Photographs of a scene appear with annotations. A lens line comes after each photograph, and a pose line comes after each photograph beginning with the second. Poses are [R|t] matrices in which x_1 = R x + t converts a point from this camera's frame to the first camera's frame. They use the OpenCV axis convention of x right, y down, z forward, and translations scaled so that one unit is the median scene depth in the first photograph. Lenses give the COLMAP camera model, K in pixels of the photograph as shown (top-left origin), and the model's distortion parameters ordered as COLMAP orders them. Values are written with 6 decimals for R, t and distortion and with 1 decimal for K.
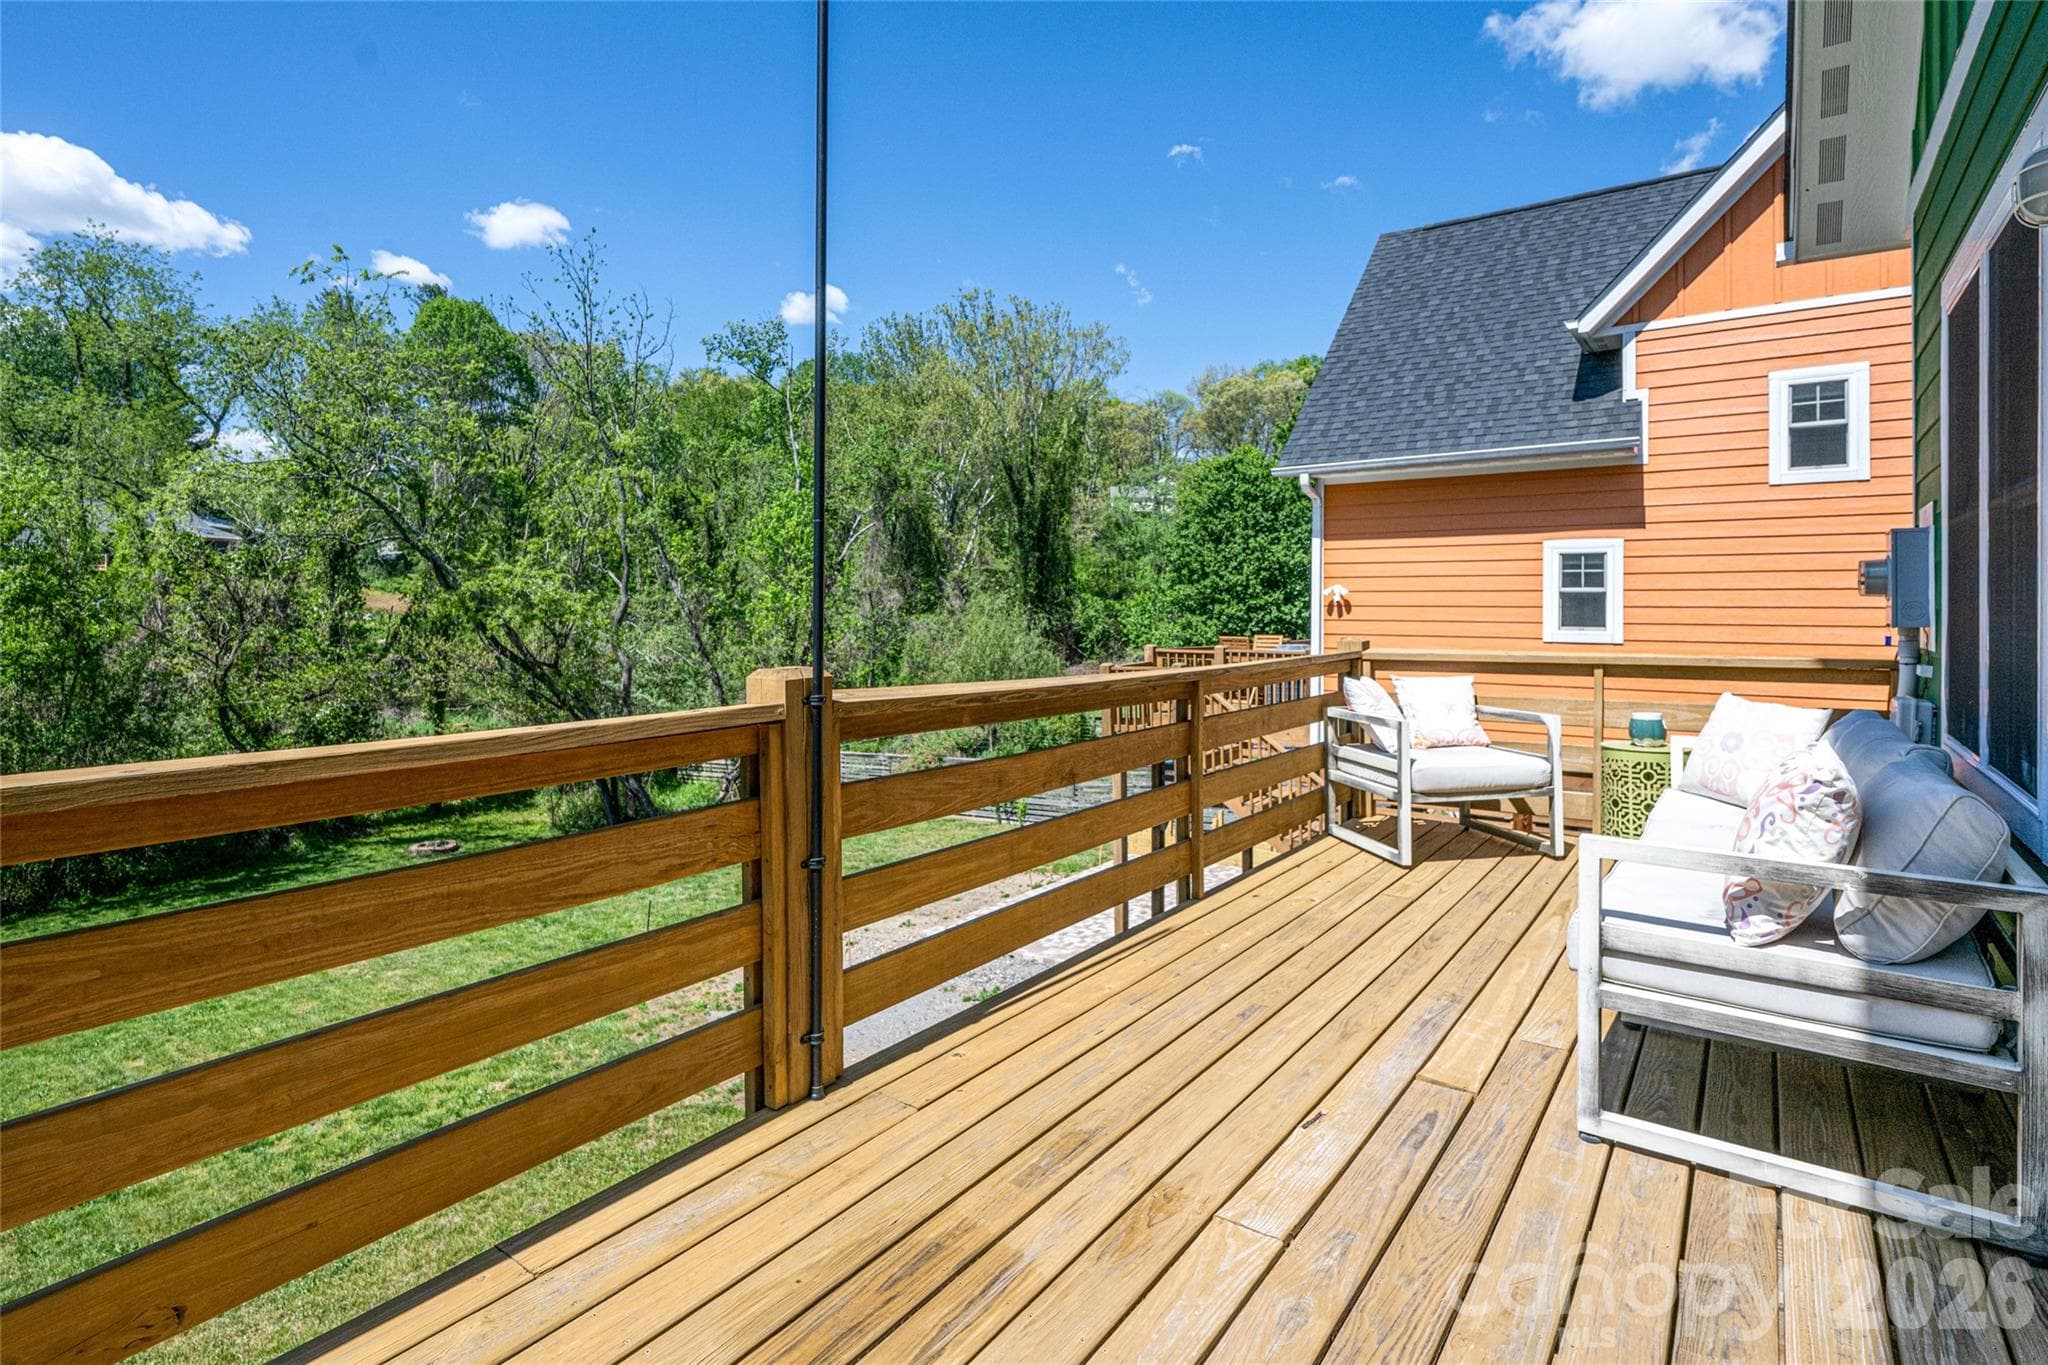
lens RADIAL K [[1181.5, 0, 1024.7], [0, 1181.5, 611.4], [0, 0, 1]] dist [0.000854, -0.000206]
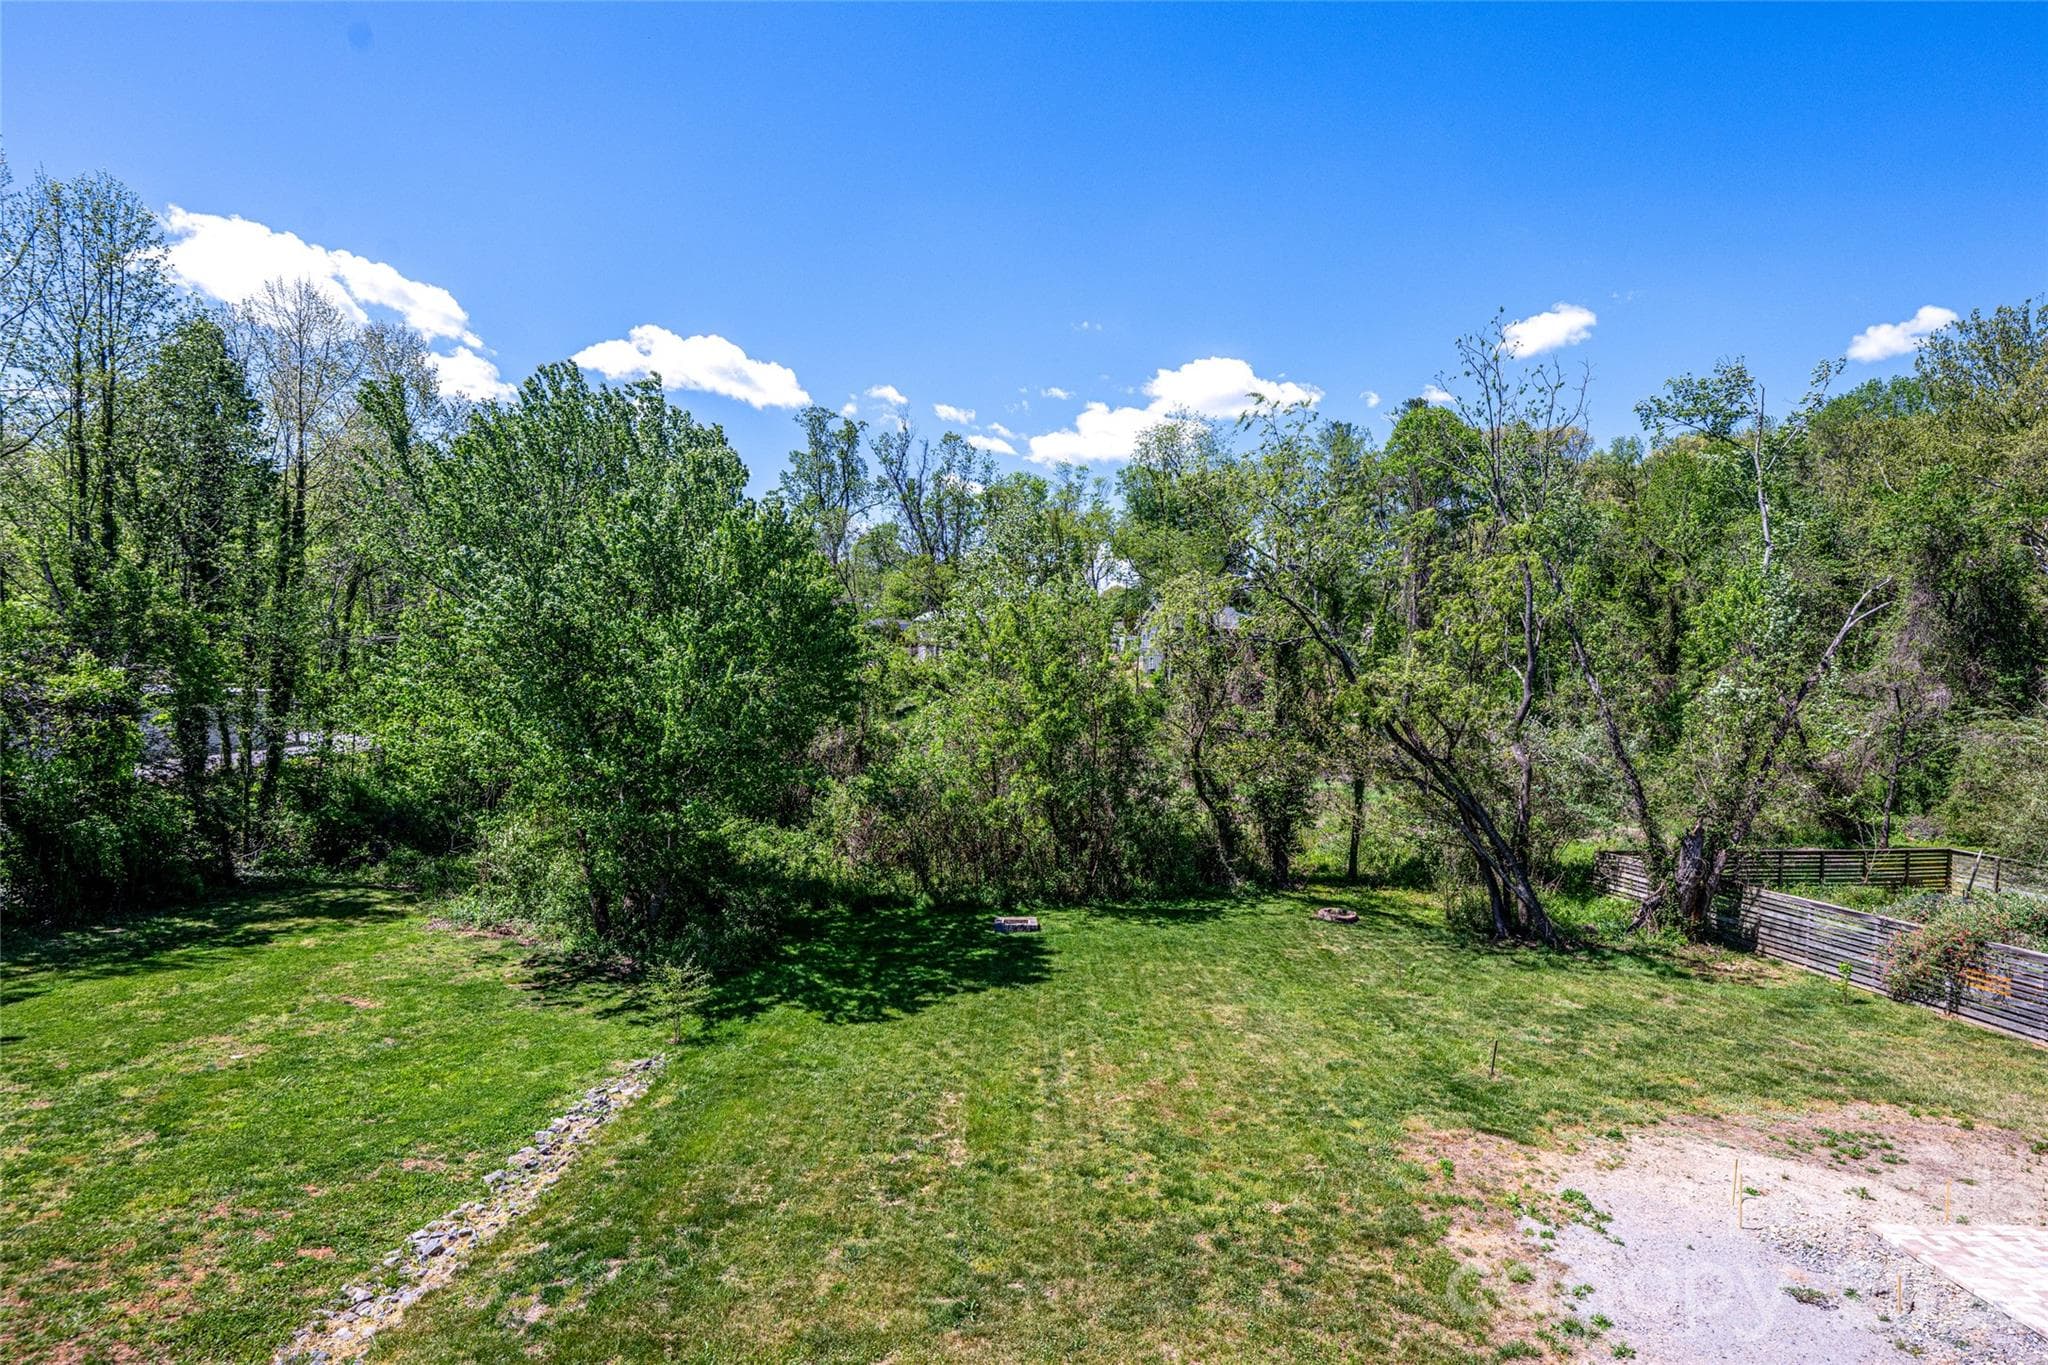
lens RADIAL K [[975.7, 0, 1018.2], [0, 975.7, 710.4], [0, 0, 1]] dist [0.012523, 0.000084]
pose [[0.615523, 0.044763, -0.786846, 0.022660], [-0.013931, 0.998848, 0.045926, -0.022559], [0.787996, -0.017307, 0.615438, 0.149178]]
